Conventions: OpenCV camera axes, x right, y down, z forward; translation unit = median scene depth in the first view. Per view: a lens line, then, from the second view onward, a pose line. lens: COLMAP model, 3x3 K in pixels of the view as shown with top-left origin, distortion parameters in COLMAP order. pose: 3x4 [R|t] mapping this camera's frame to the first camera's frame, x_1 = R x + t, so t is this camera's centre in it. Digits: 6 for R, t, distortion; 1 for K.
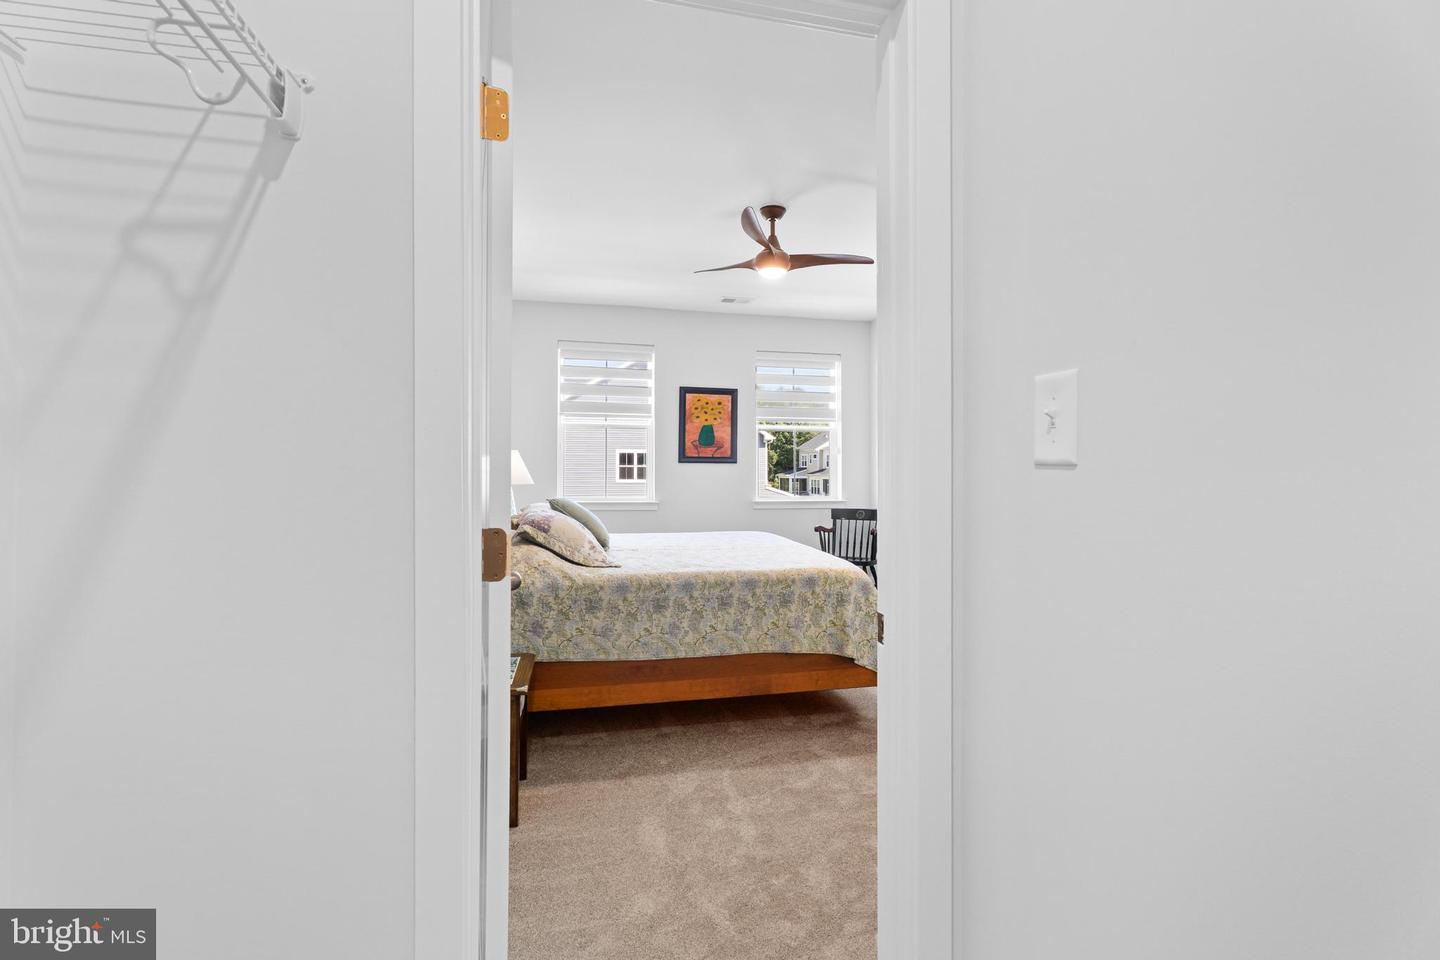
lens RADIAL K [[667.1, 0, 724.2], [0, 667.1, 475.7], [0, 0, 1]] dist [-0.002732, 0.000042]
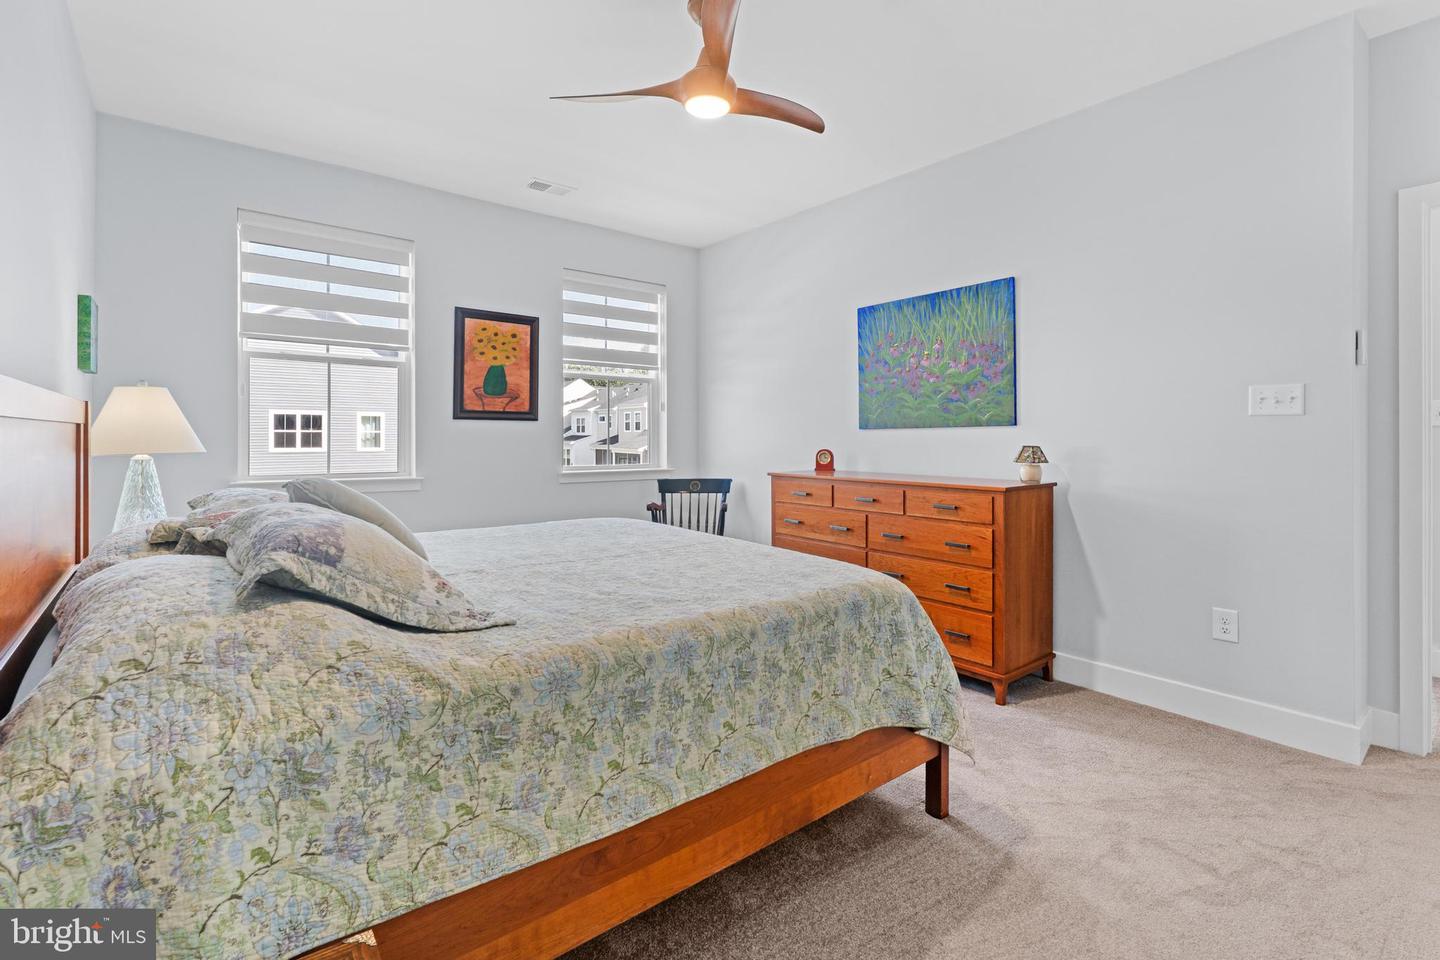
lens RADIAL K [[656.0, 0, 714.0], [0, 656.0, 441.3], [0, 0, 1]] dist [0.003958, 0.000562]
pose [[0.896689, -0.005448, 0.442627, -0.234245], [0.006644, 0.999977, -0.001152, 0.010573], [-0.442611, 0.003974, 0.896705, 0.527136]]
